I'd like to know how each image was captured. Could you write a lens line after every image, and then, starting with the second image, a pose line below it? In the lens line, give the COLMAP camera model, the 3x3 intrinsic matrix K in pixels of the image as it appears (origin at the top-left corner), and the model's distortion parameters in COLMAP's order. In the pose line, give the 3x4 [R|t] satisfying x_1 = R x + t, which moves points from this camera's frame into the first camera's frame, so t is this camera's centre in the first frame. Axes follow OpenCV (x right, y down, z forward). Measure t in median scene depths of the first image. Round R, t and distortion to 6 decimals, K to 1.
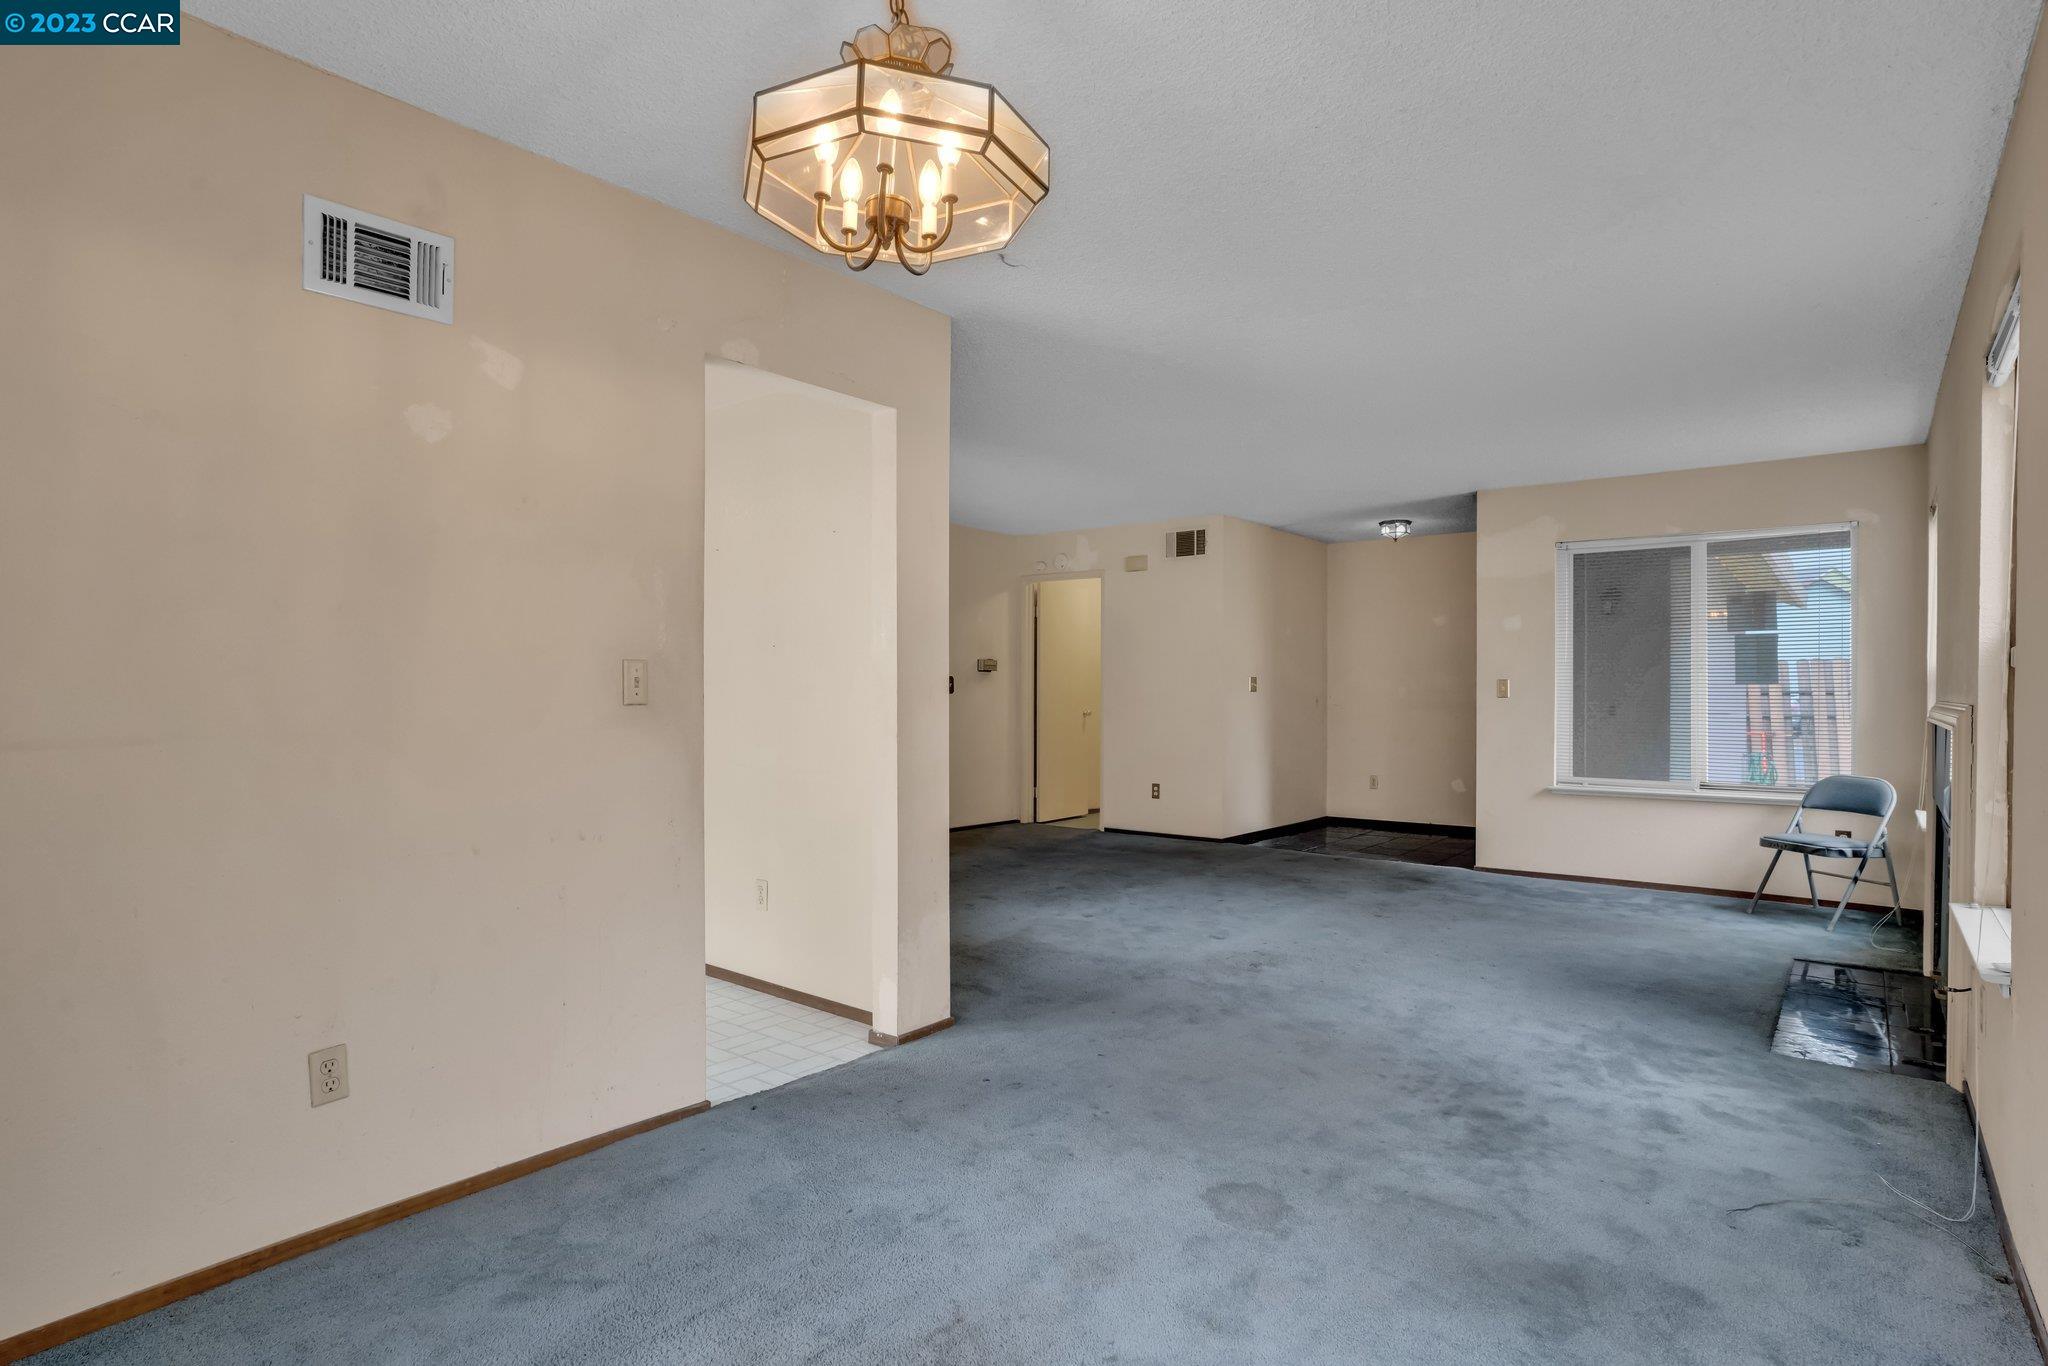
lens RADIAL K [[1076.3, 0, 1024.0], [0, 1076.3, 683.0], [0, 0, 1]] dist [-0.081477, 0.064476]
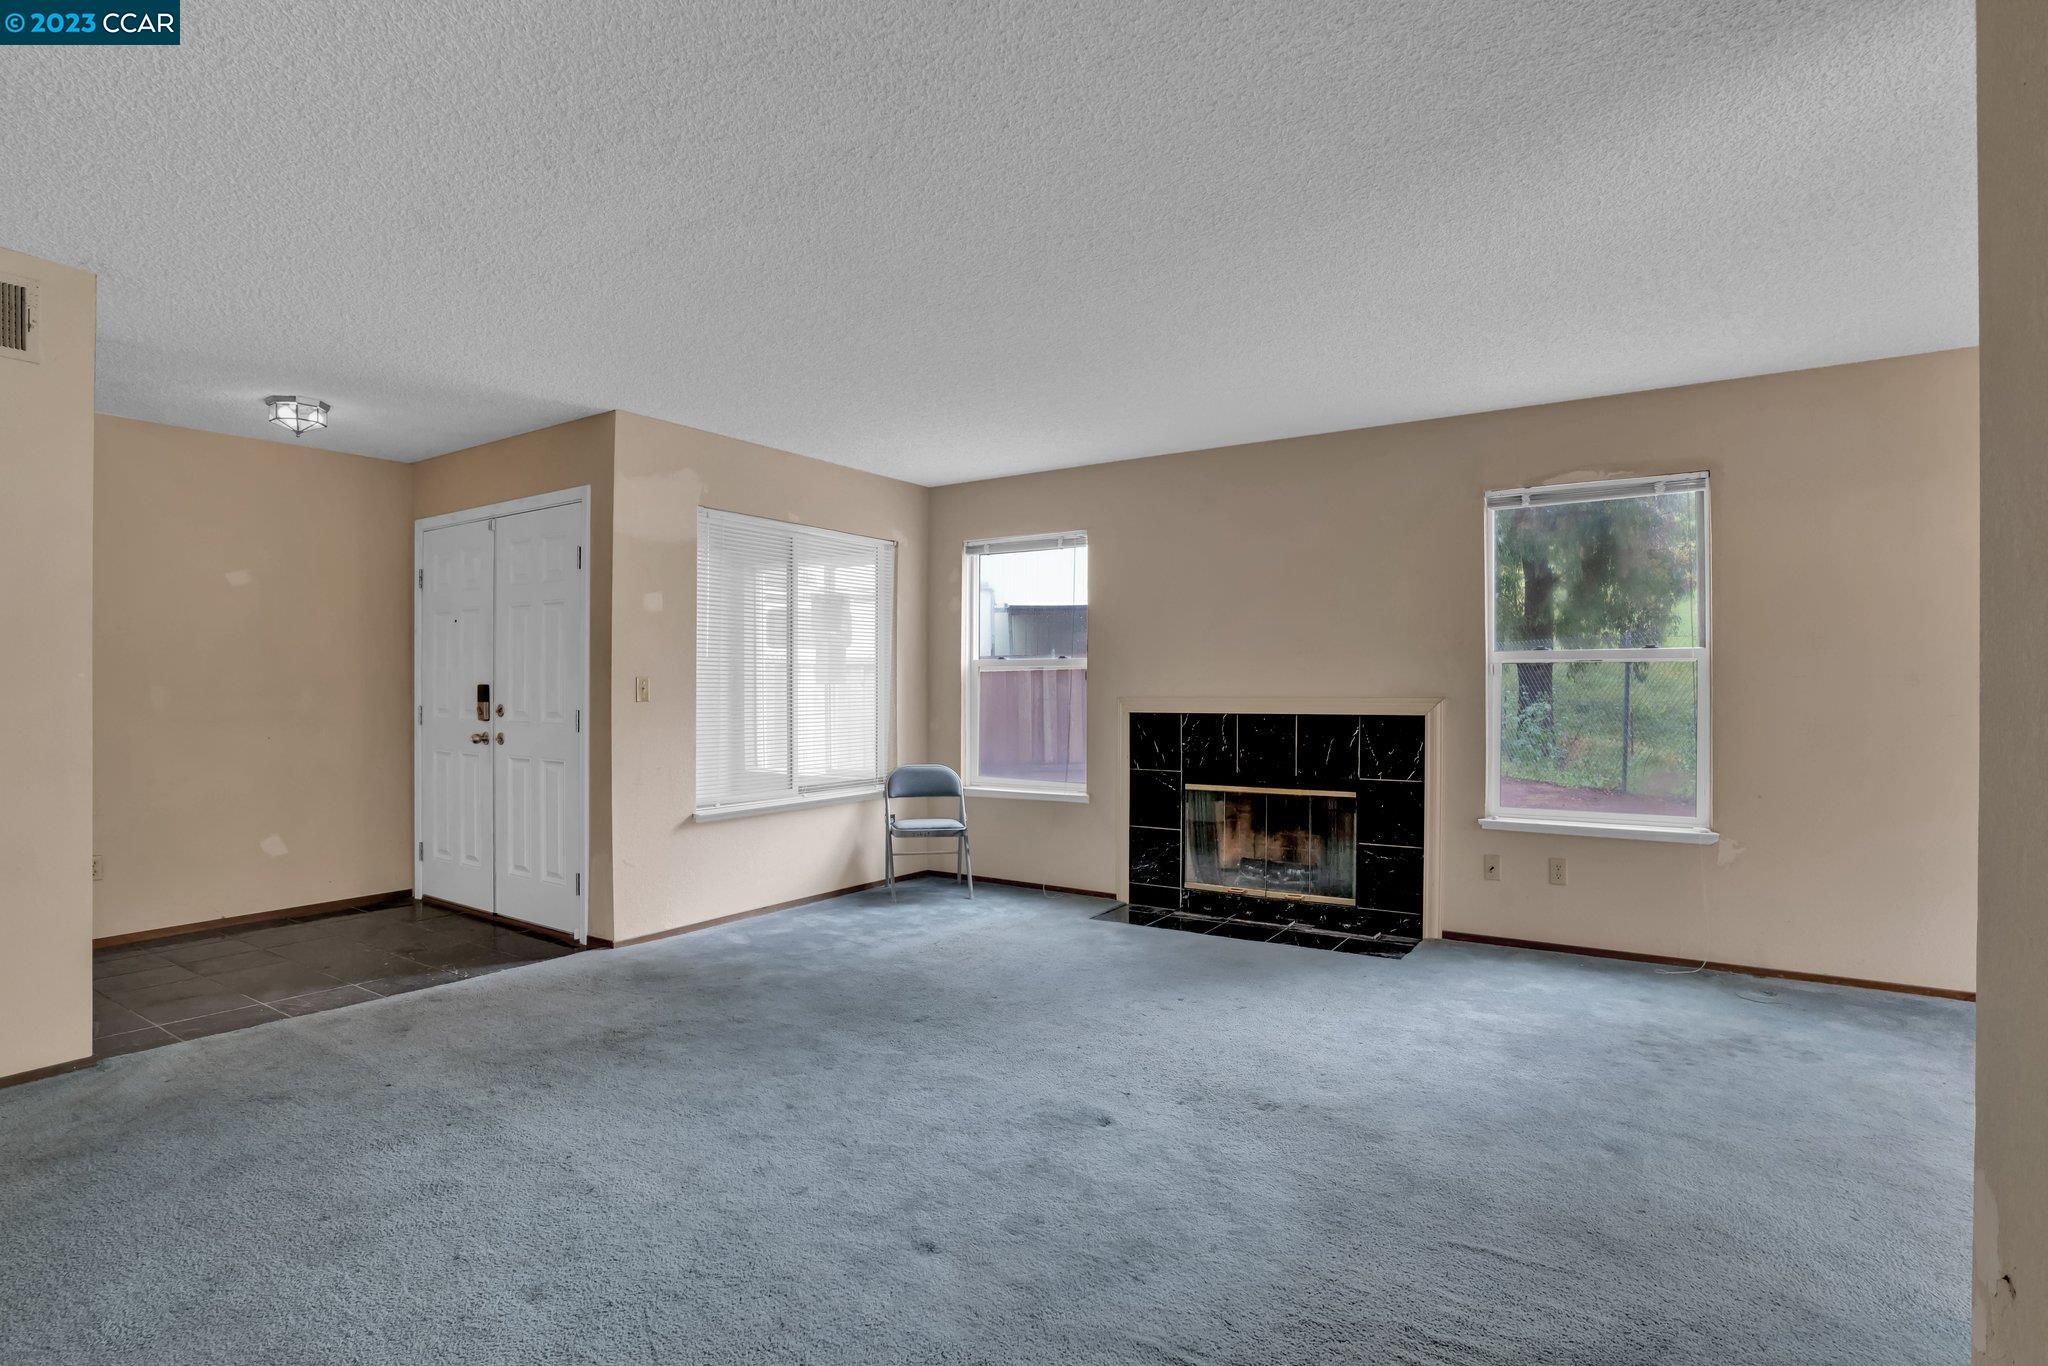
lens RADIAL K [[1015.8, 0, 1015.3], [0, 1015.8, 682.3], [0, 0, 1]] dist [-0.087537, 0.043995]
pose [[-0.079571, 0.000654, 0.996829, -0.254204], [-0.003754, 0.999992, -0.000955, 0.000099], [-0.996822, -0.003818, -0.079568, 0.781734]]
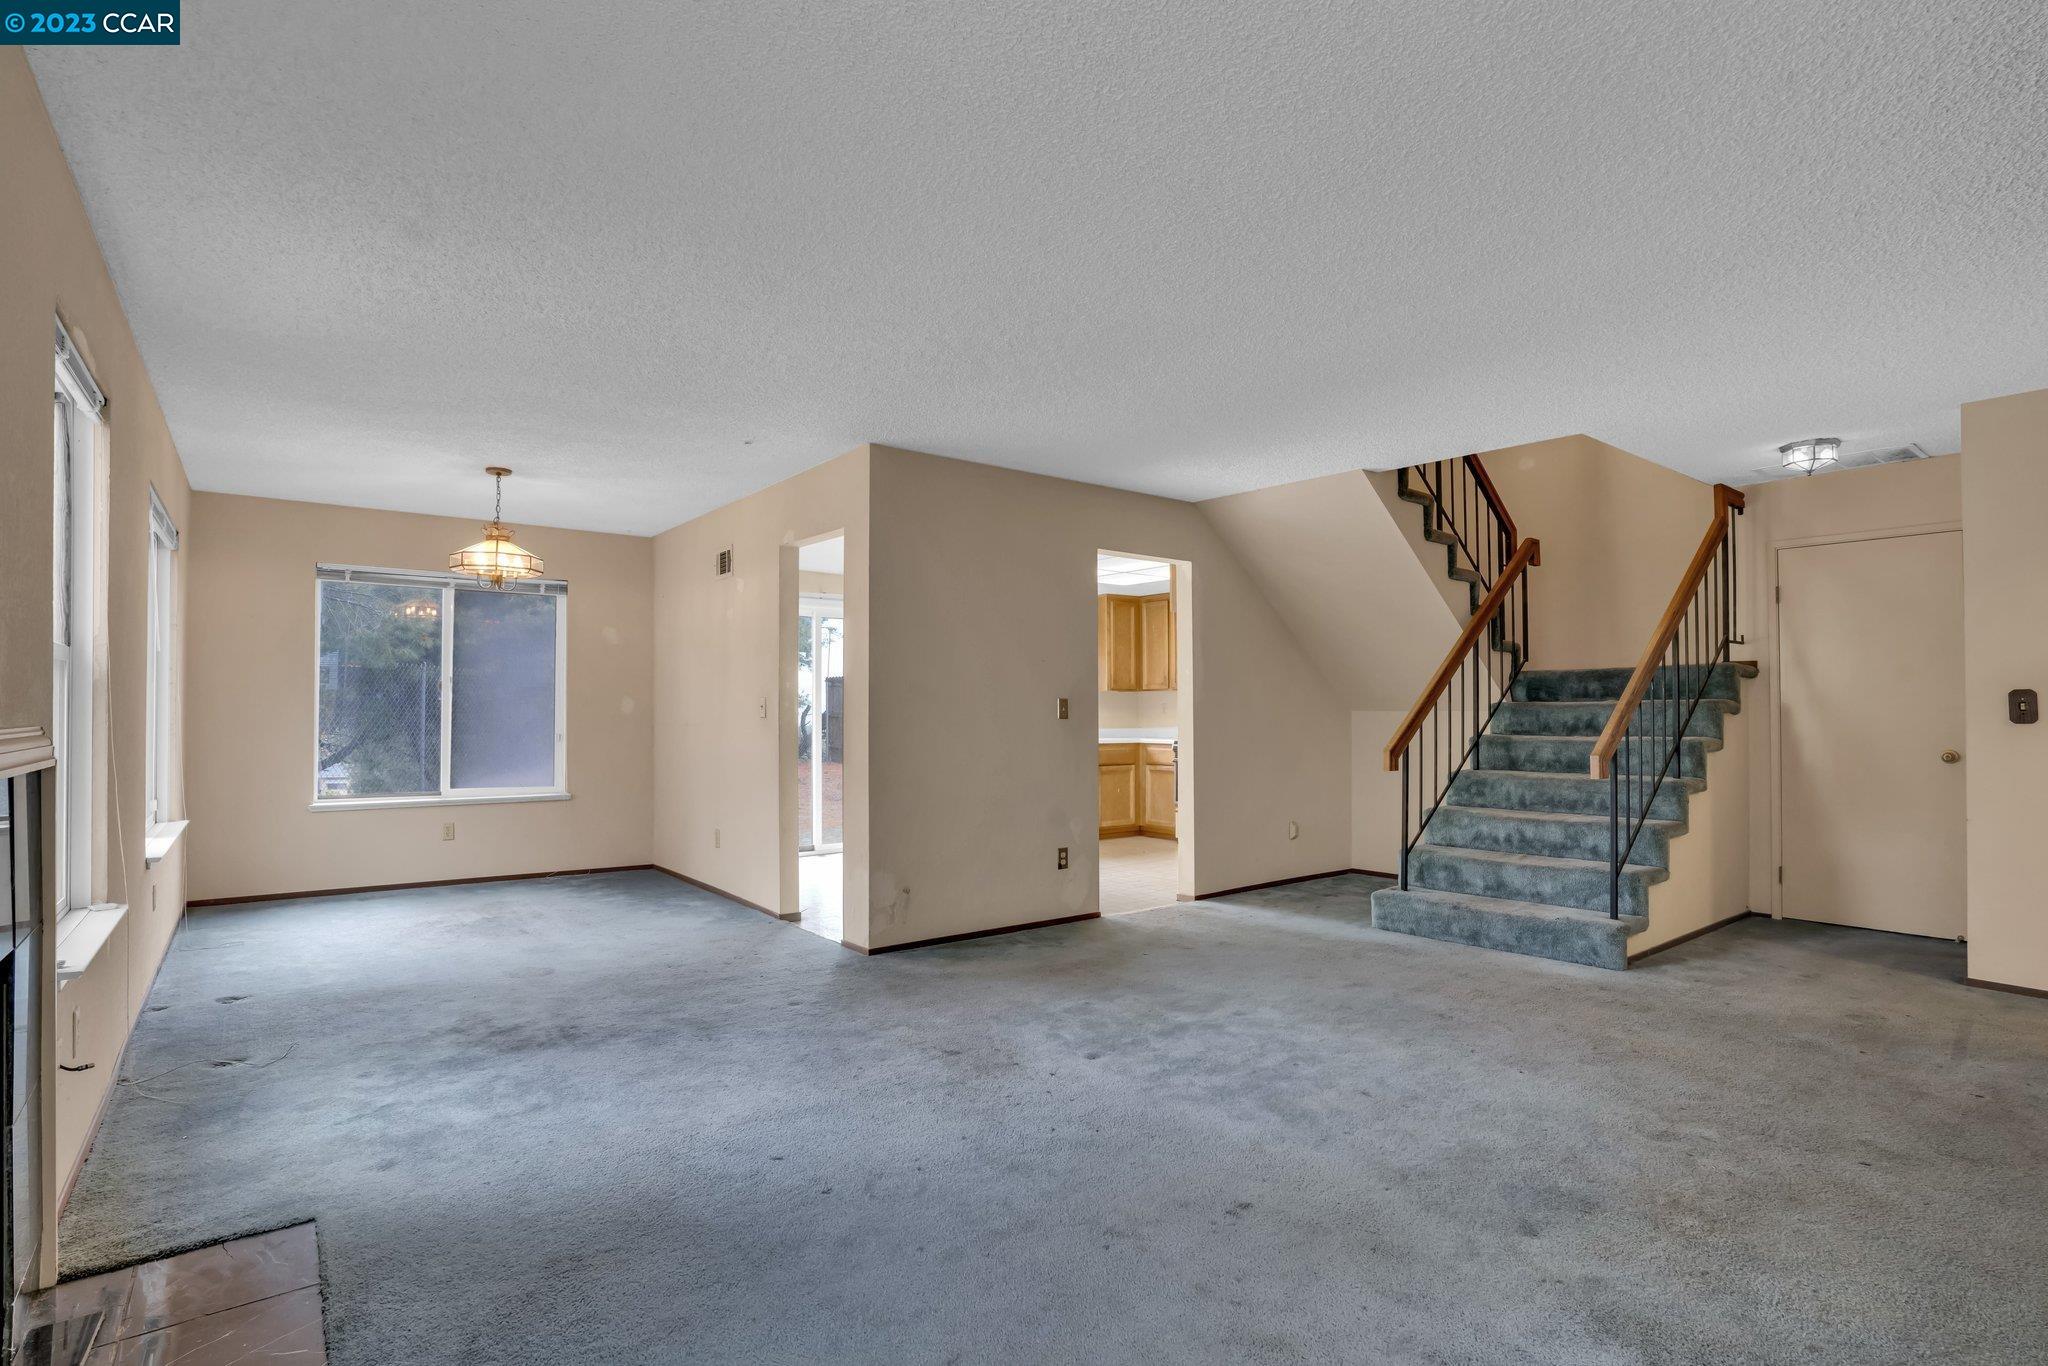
lens RADIAL K [[1015.8, 0, 1015.3], [0, 1015.8, 682.3], [0, 0, 1]] dist [-0.087537, 0.043995]
pose [[-0.238805, -0.027584, -0.970676, 0.621478], [0.003051, 0.999570, -0.029155, 0.002658], [0.971063, -0.009924, -0.238618, 0.798777]]
